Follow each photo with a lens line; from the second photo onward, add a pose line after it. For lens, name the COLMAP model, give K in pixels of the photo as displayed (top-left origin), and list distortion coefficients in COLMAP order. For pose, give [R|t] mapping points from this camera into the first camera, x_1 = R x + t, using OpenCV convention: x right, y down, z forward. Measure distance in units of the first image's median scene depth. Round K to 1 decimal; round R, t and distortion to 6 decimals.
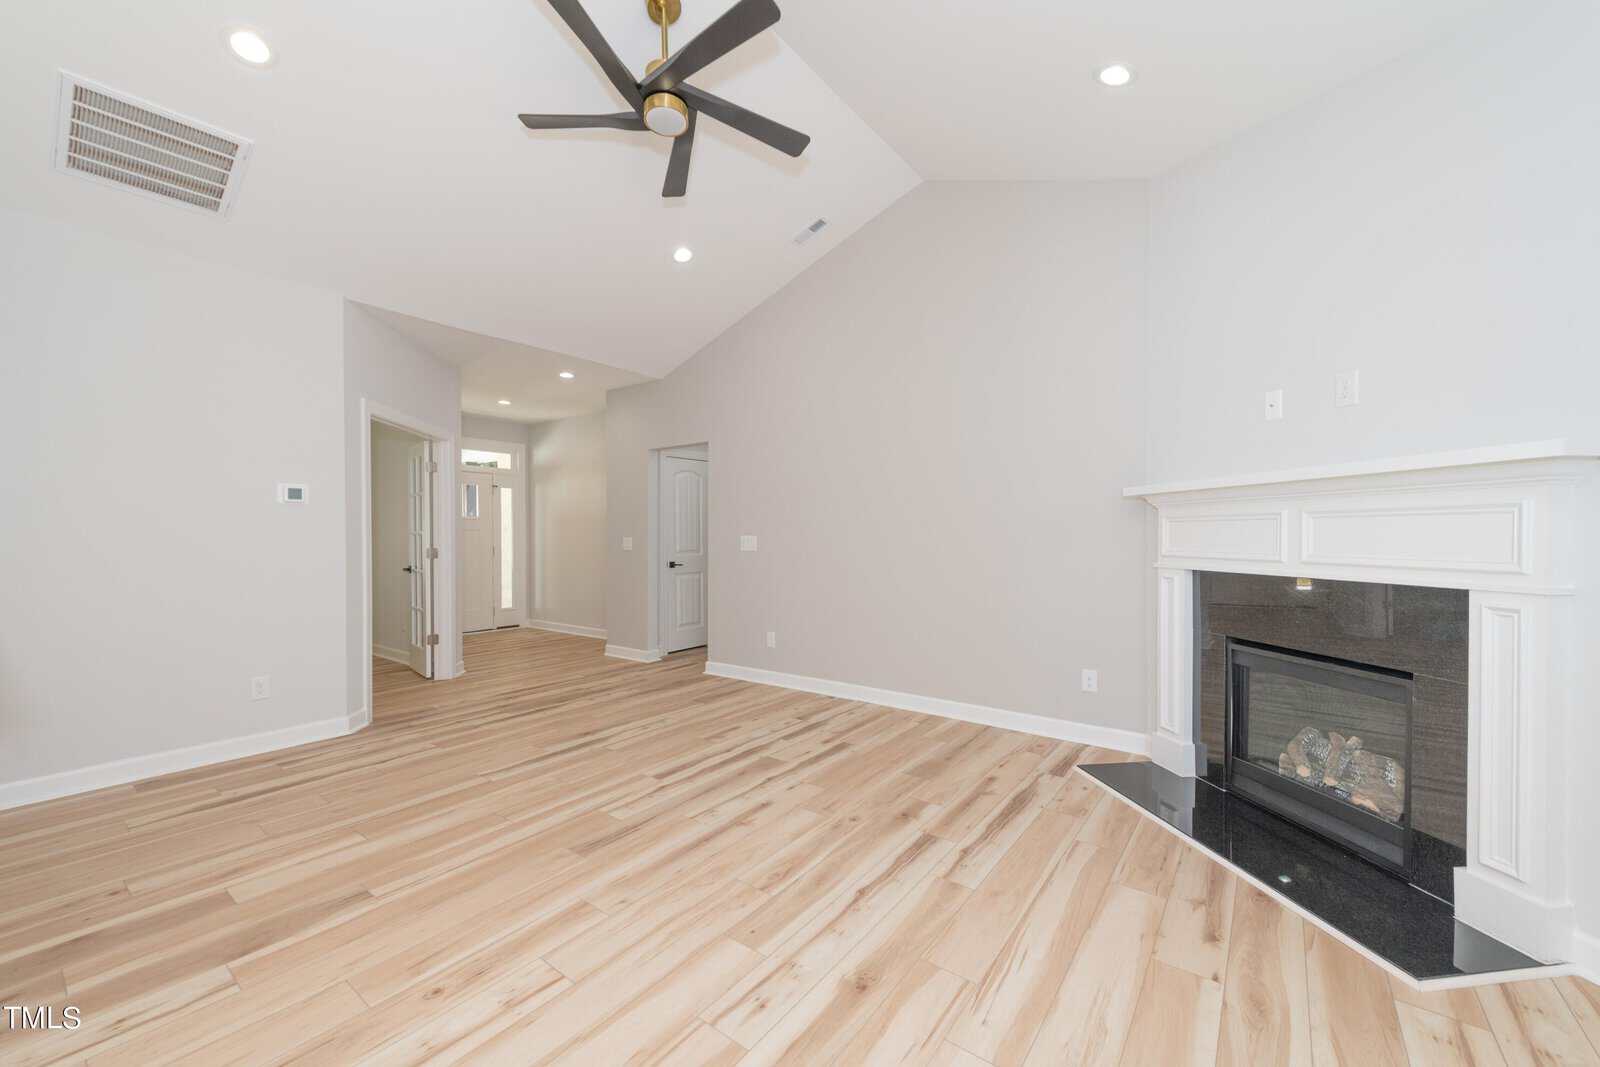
lens RADIAL K [[625.7, 0, 800.0], [0, 625.7, 537.9], [0, 0, 1]] dist [0.004312, -0.000474]
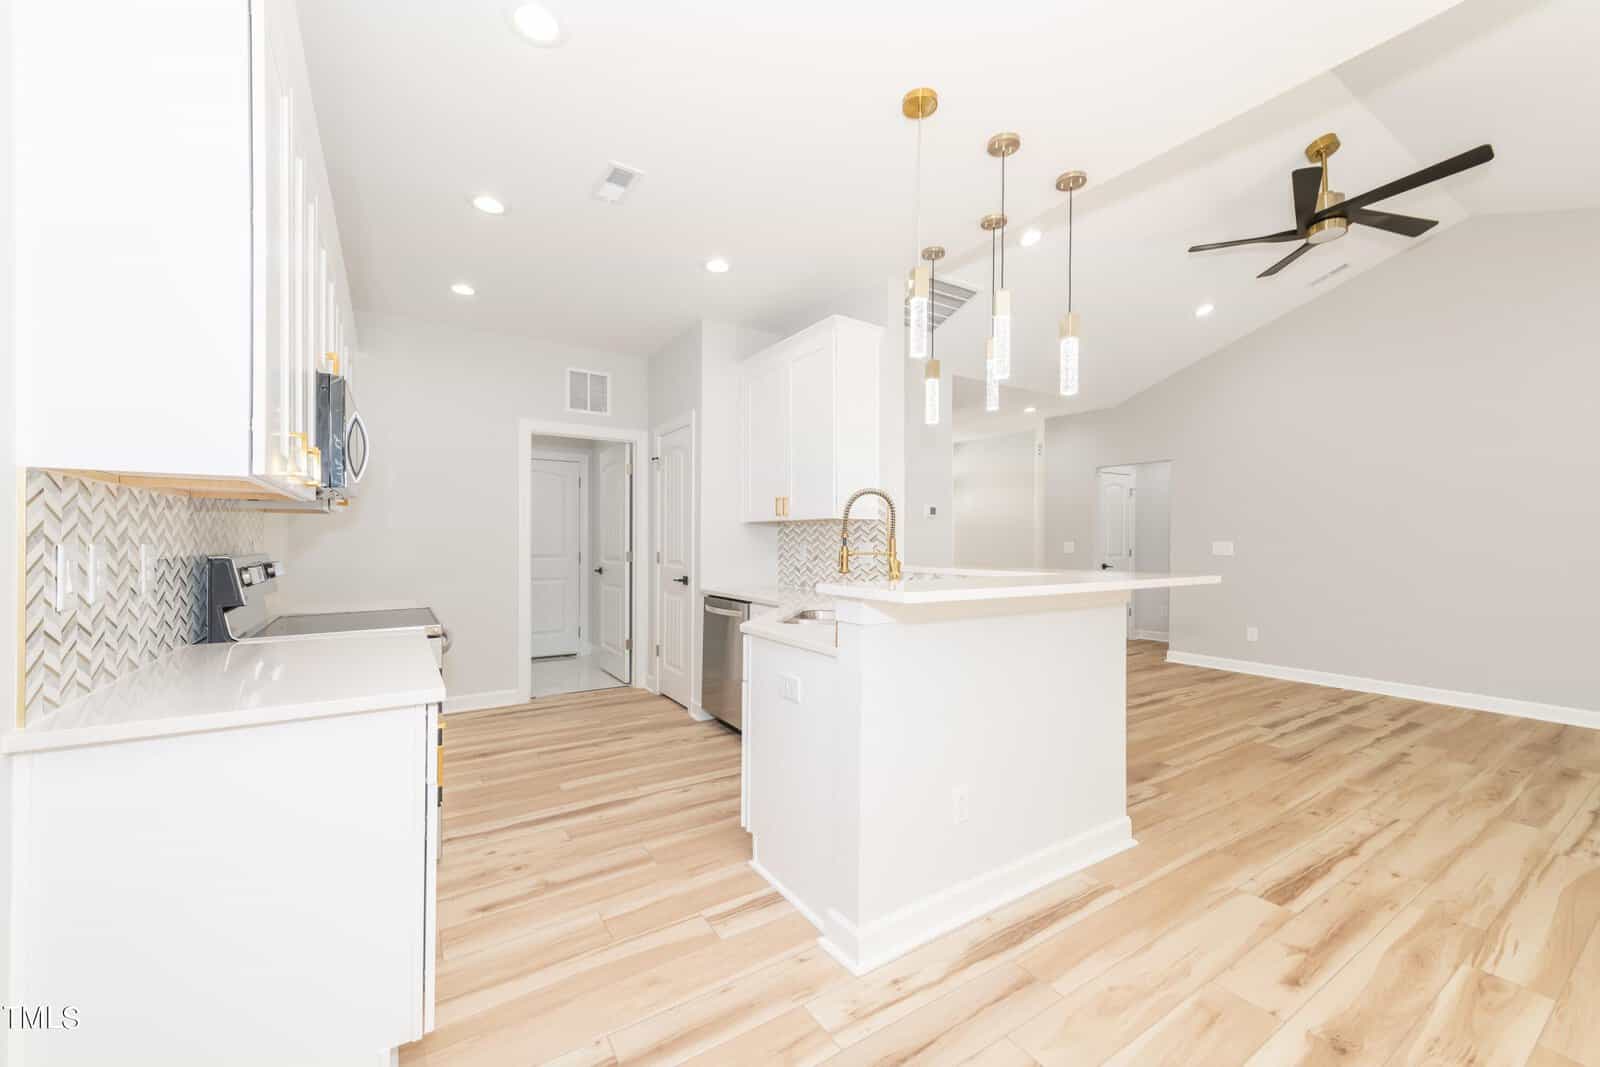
lens RADIAL K [[625.7, 0, 793.4], [0, 625.7, 540.8], [0, 0, 1]] dist [0.004312, -0.000474]
pose [[0.937220, 0.010499, -0.348582, -0.747886], [-0.011638, 0.999932, -0.001173, 0.006967], [0.348545, 0.005156, 0.937278, -0.609792]]
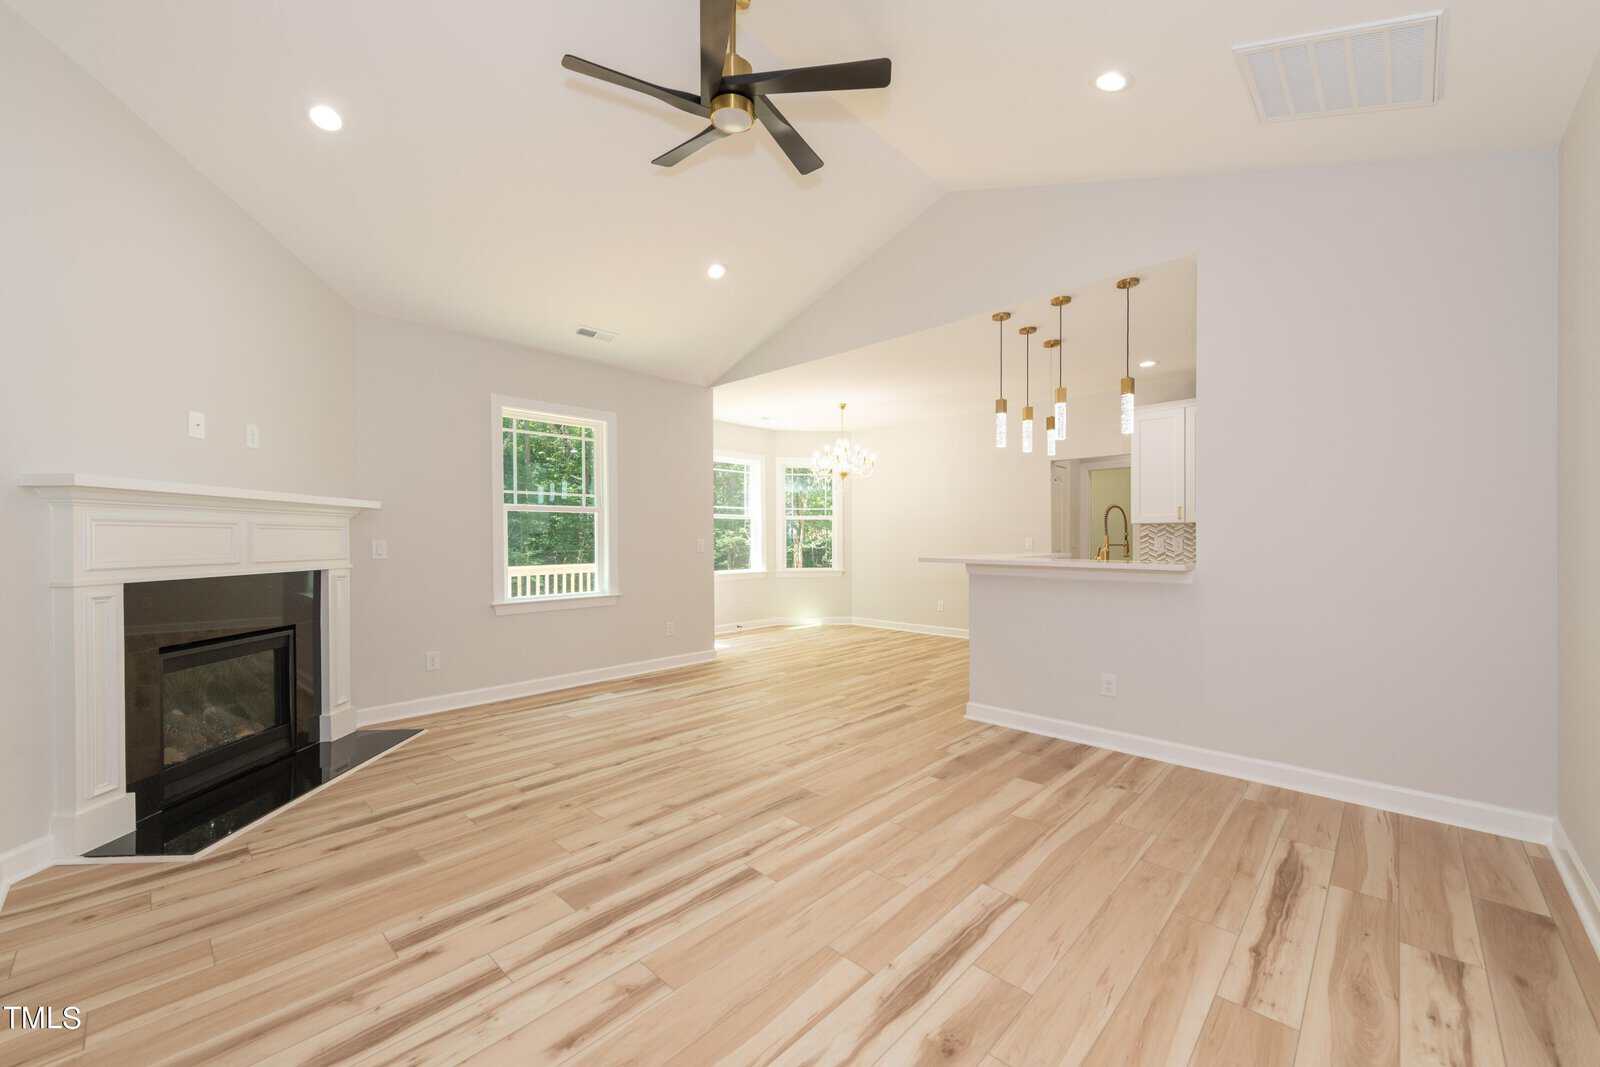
lens RADIAL K [[625.7, 0, 804.3], [0, 625.7, 540.5], [0, 0, 1]] dist [0.004312, -0.000474]
pose [[-0.994998, 0.006680, 0.099675, -0.384815], [0.007658, 0.999926, 0.009437, -0.007883], [-0.099605, 0.010154, -0.994975, 1.826334]]
